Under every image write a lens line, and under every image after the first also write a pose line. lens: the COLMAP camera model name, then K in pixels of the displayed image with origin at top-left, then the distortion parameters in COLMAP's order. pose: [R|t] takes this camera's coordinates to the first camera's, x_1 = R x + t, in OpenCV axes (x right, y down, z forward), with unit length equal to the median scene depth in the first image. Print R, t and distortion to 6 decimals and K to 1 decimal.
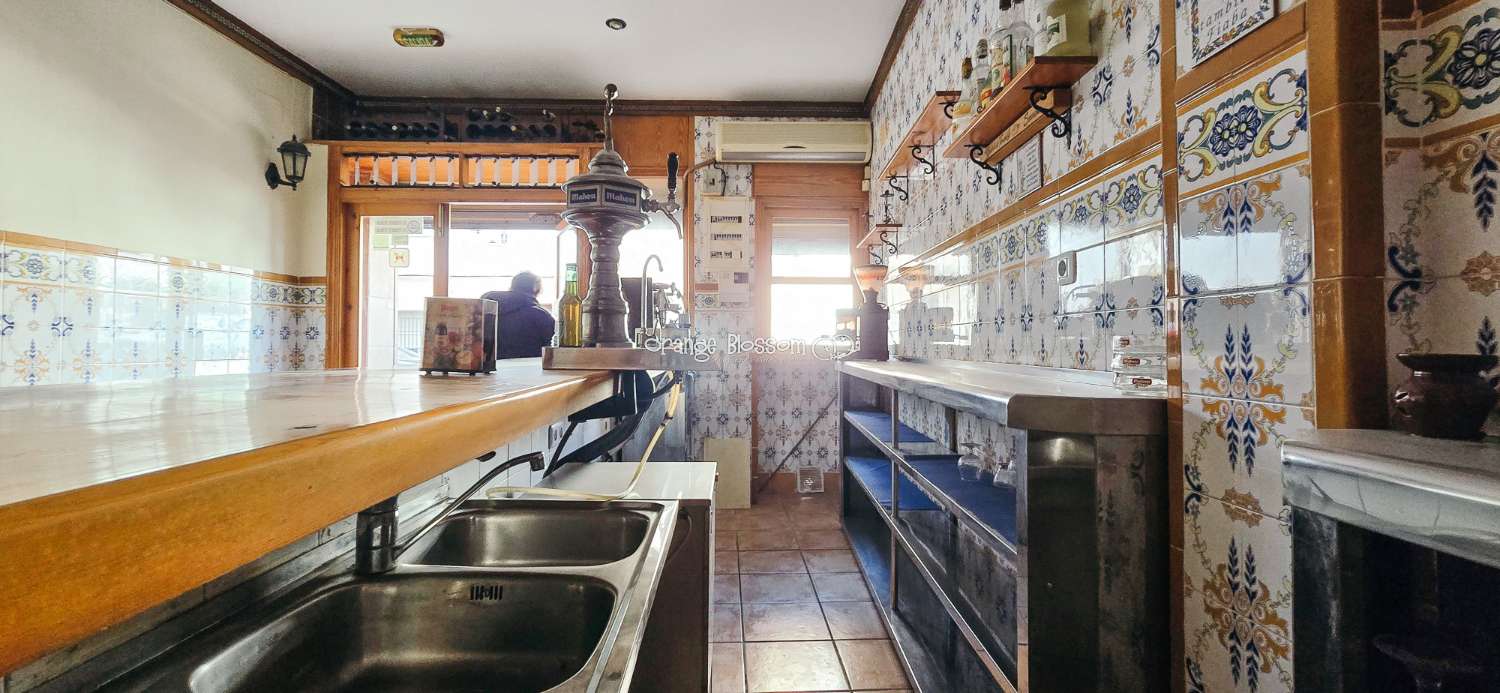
lens RADIAL K [[607.0, 0, 749.3], [0, 607.0, 340.0], [0, 0, 1]] dist [0.010333, 0.001732]
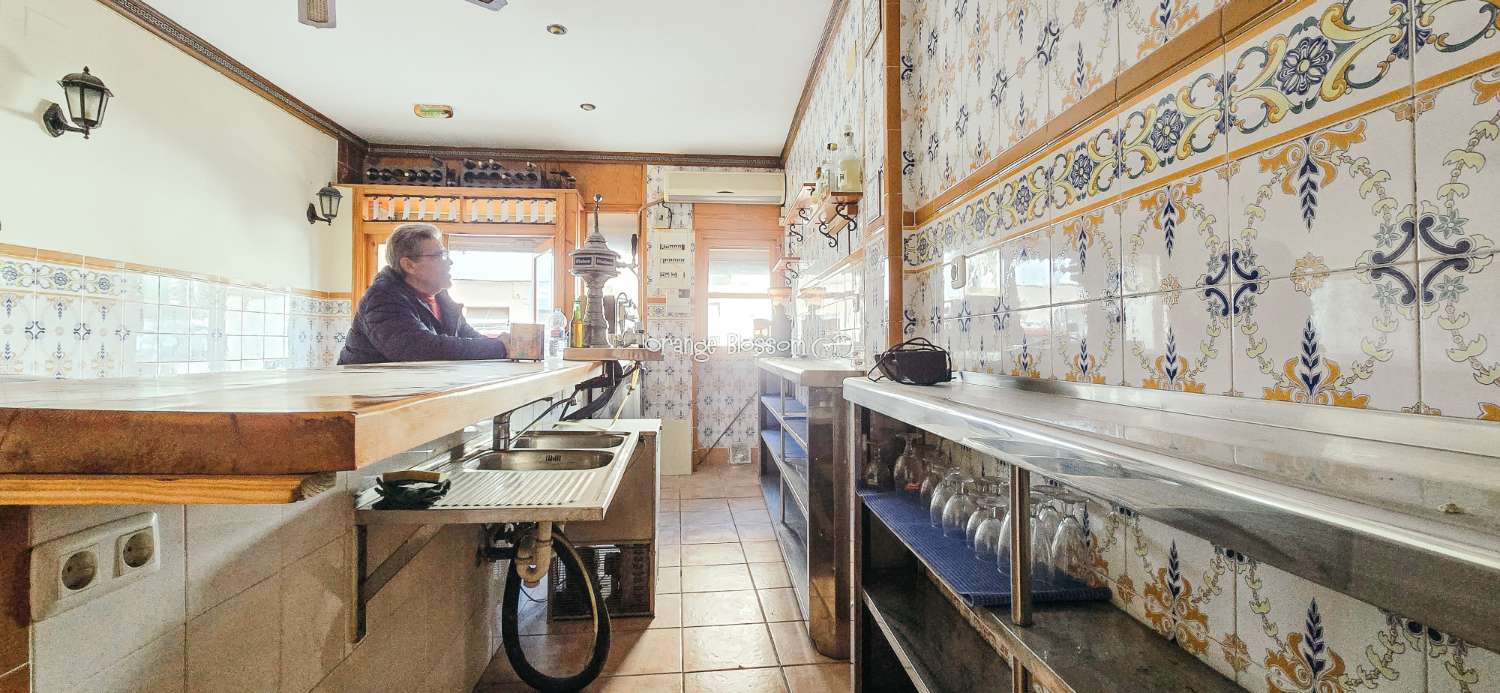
lens RADIAL K [[607.0, 0, 746.5], [0, 607.0, 336.9], [0, 0, 1]] dist [0.010333, 0.001732]
pose [[0.997317, -0.001350, 0.073187, 0.026054], [0.001861, 0.999974, -0.006927, -0.002322], [-0.073176, 0.007044, 0.997294, -0.303329]]
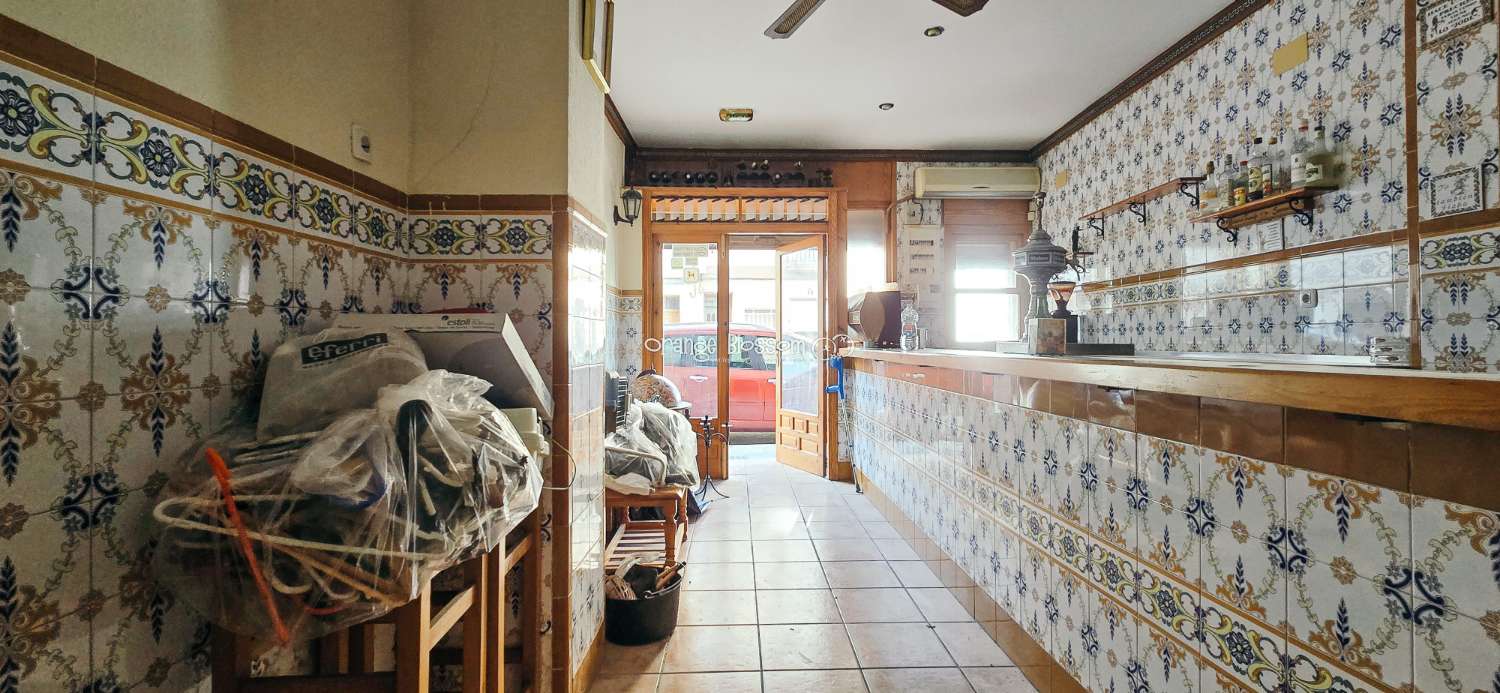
lens RADIAL K [[607.0, 0, 758.3], [0, 607.0, 340.1], [0, 0, 1]] dist [0.010333, 0.001732]
pose [[0.999924, -0.002355, 0.012125, -0.445237], [0.002256, 0.999964, 0.008207, -0.005589], [-0.012144, -0.008179, 0.999893, -0.310944]]
